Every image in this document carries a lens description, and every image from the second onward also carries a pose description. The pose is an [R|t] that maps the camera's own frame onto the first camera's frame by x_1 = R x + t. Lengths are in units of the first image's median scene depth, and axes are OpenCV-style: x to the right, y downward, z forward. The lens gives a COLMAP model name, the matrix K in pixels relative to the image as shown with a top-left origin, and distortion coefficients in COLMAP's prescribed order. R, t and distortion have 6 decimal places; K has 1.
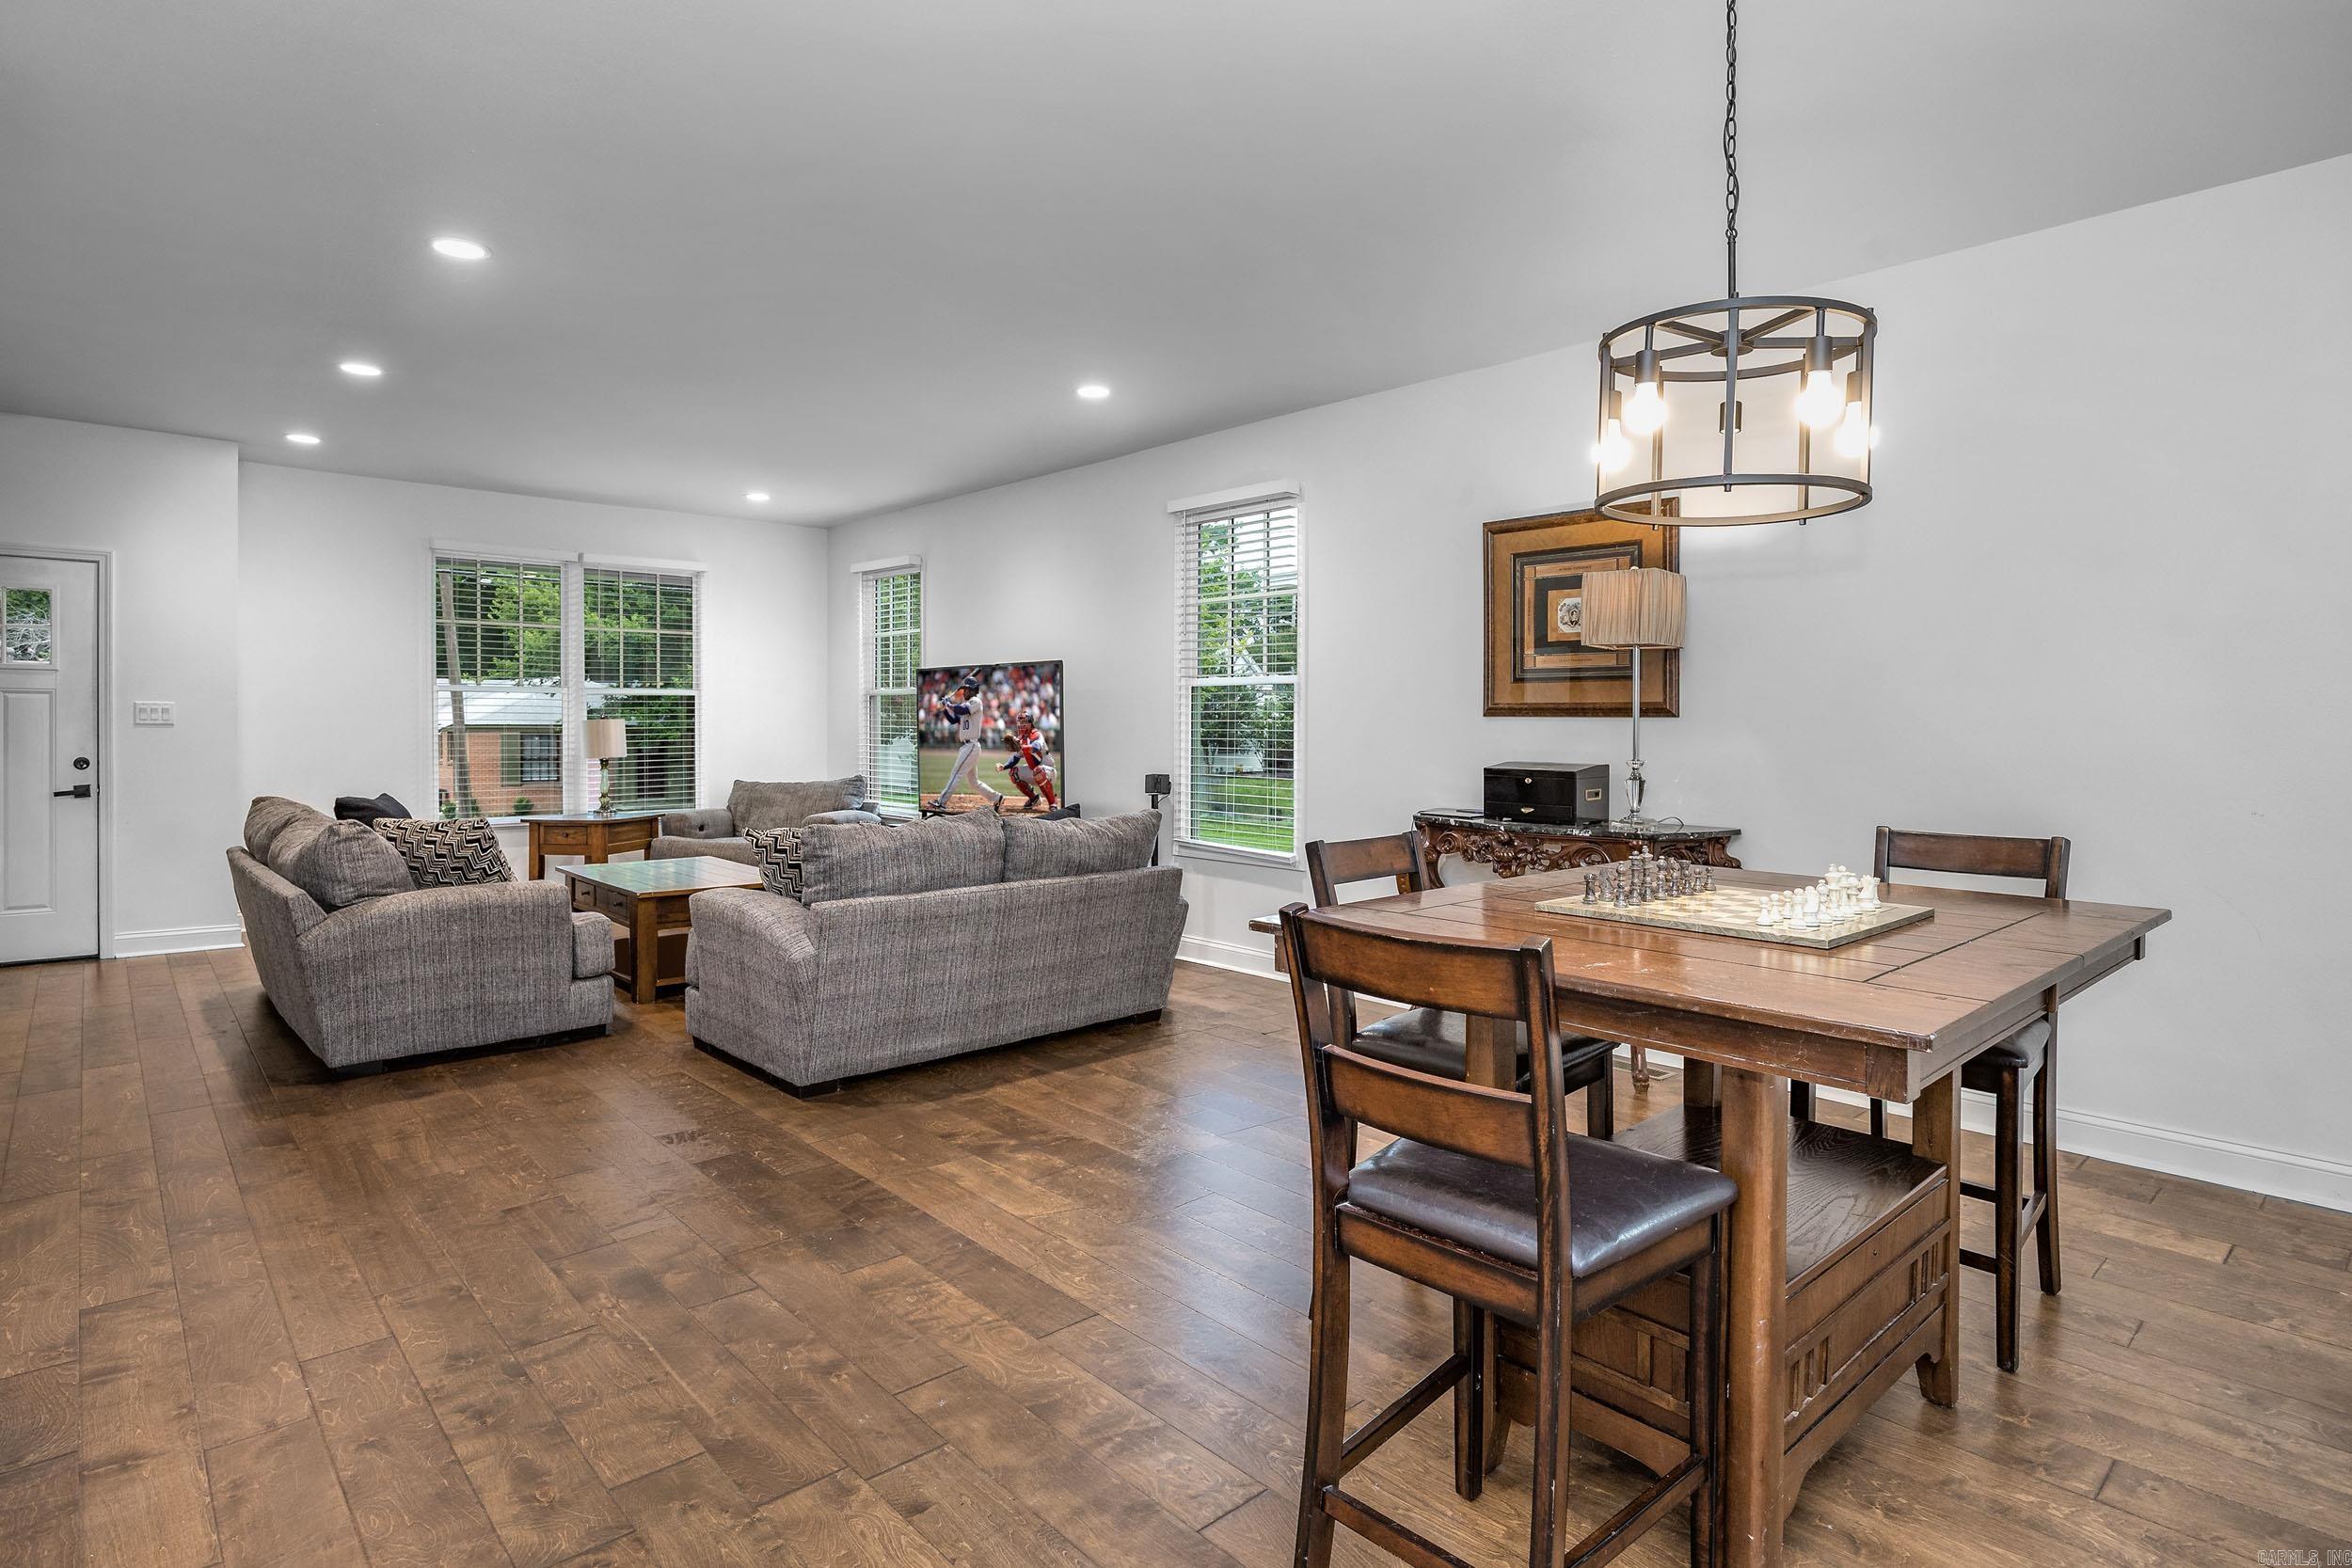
lens RADIAL K [[1265.1, 0, 1127.2], [0, 1265.1, 732.0], [0, 0, 1]] dist [-0.017002, 0.004775]
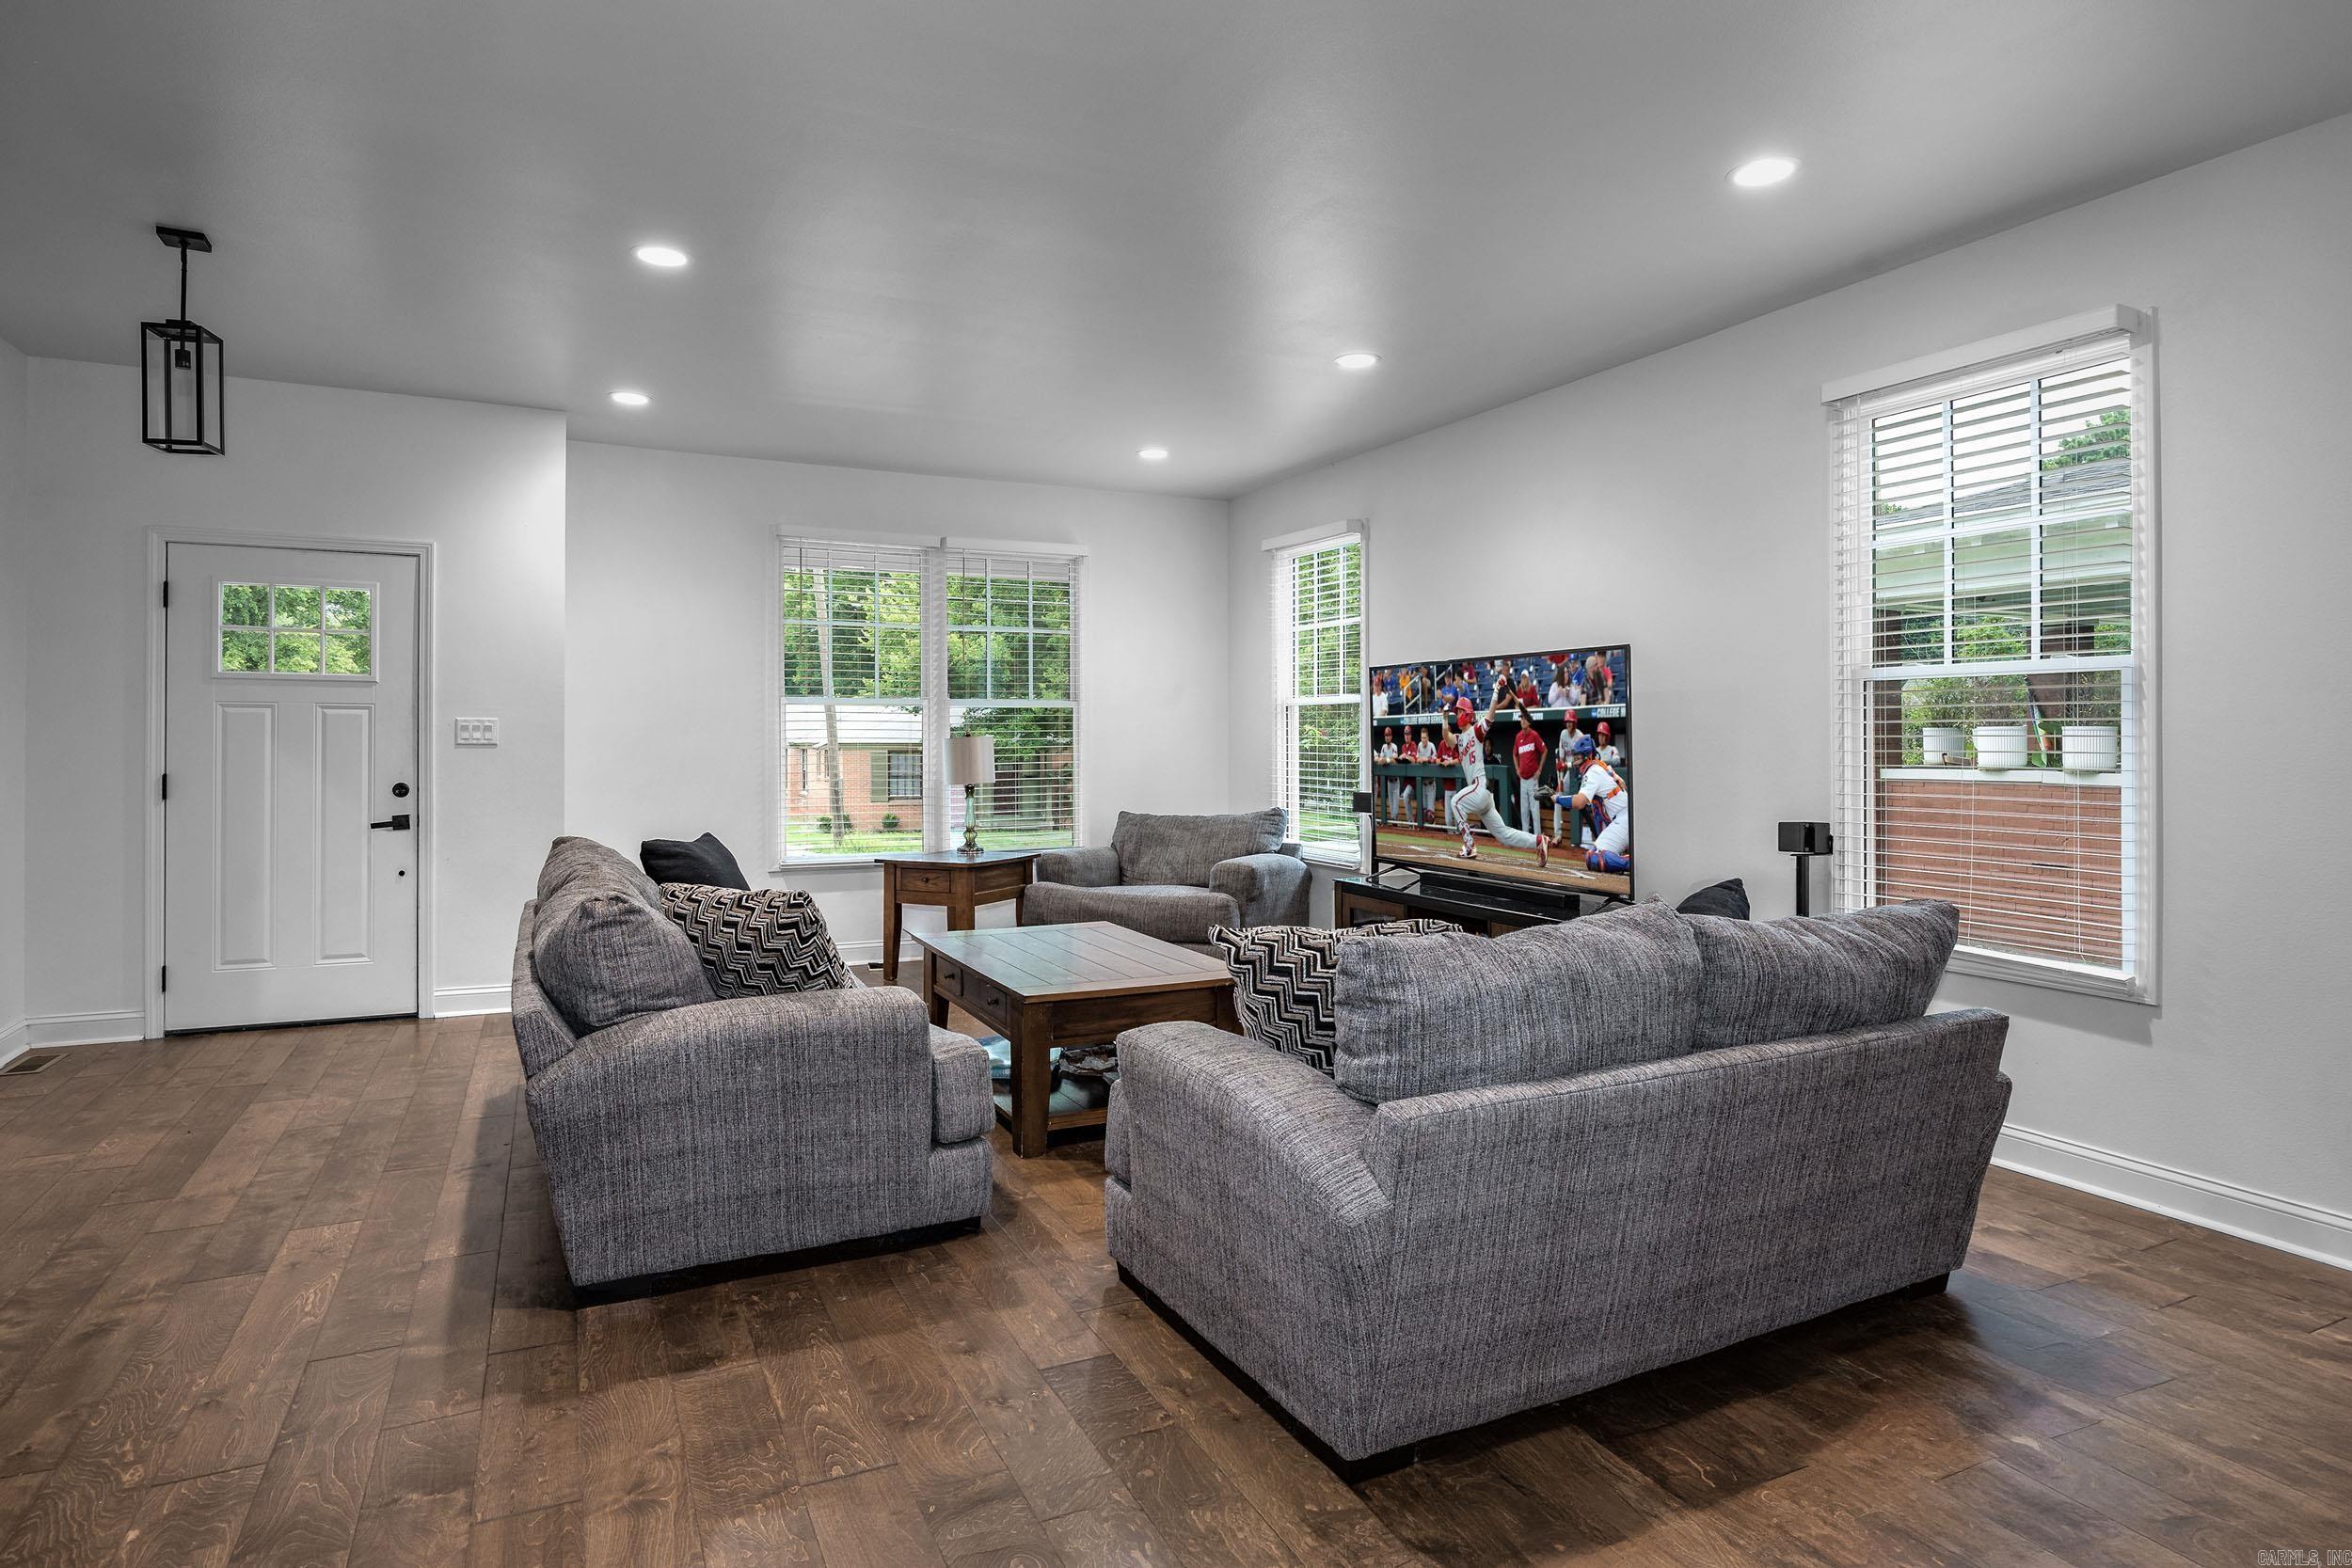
lens RADIAL K [[1234.2, 0, 1128.8], [0, 1234.2, 737.6], [0, 0, 1]] dist [-0.007009, -0.001573]
pose [[0.966846, -0.002985, -0.255344, -0.190568], [0.000452, 0.999950, -0.009978, -0.003108], [0.255361, 0.009532, 0.966799, 0.435767]]
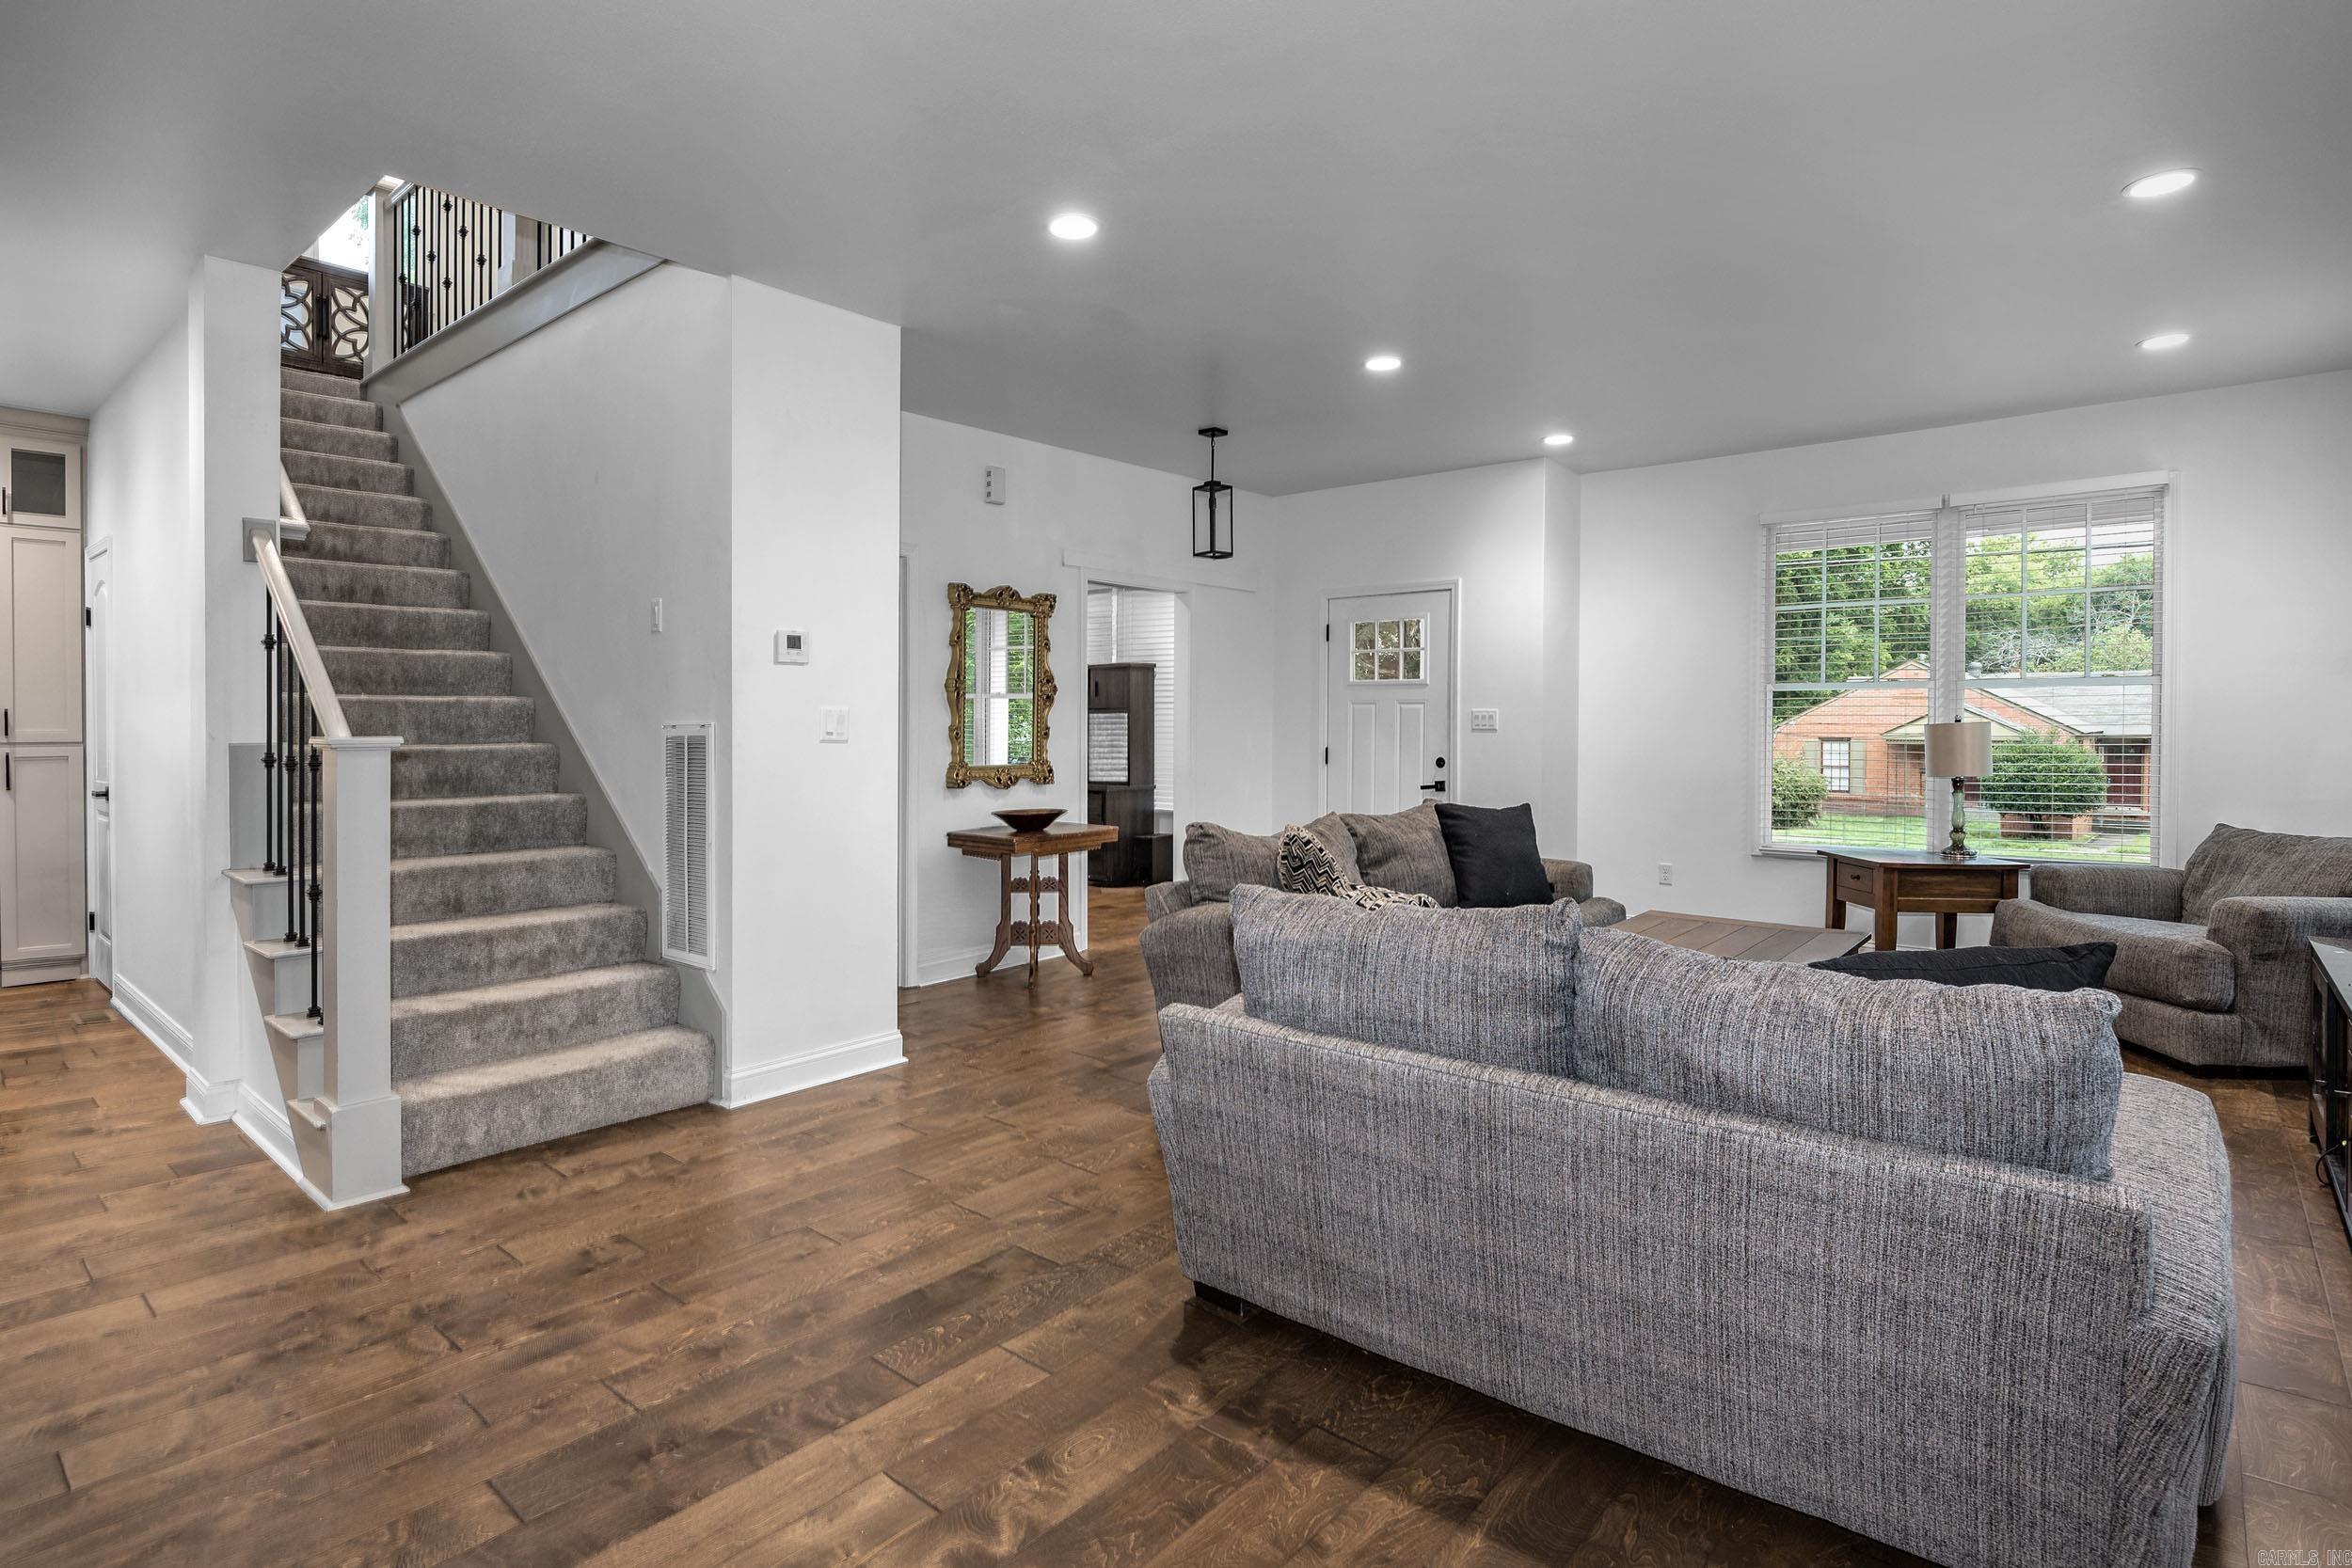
lens RADIAL K [[1177.2, 0, 1121.5], [0, 1177.2, 732.3], [0, 0, 1]] dist [-0.003933, -0.003718]
pose [[0.144409, 0.003169, -0.989513, 0.299554], [-0.008772, 0.999960, 0.001922, -0.003854], [0.989479, 0.008402, 0.144431, 0.764322]]
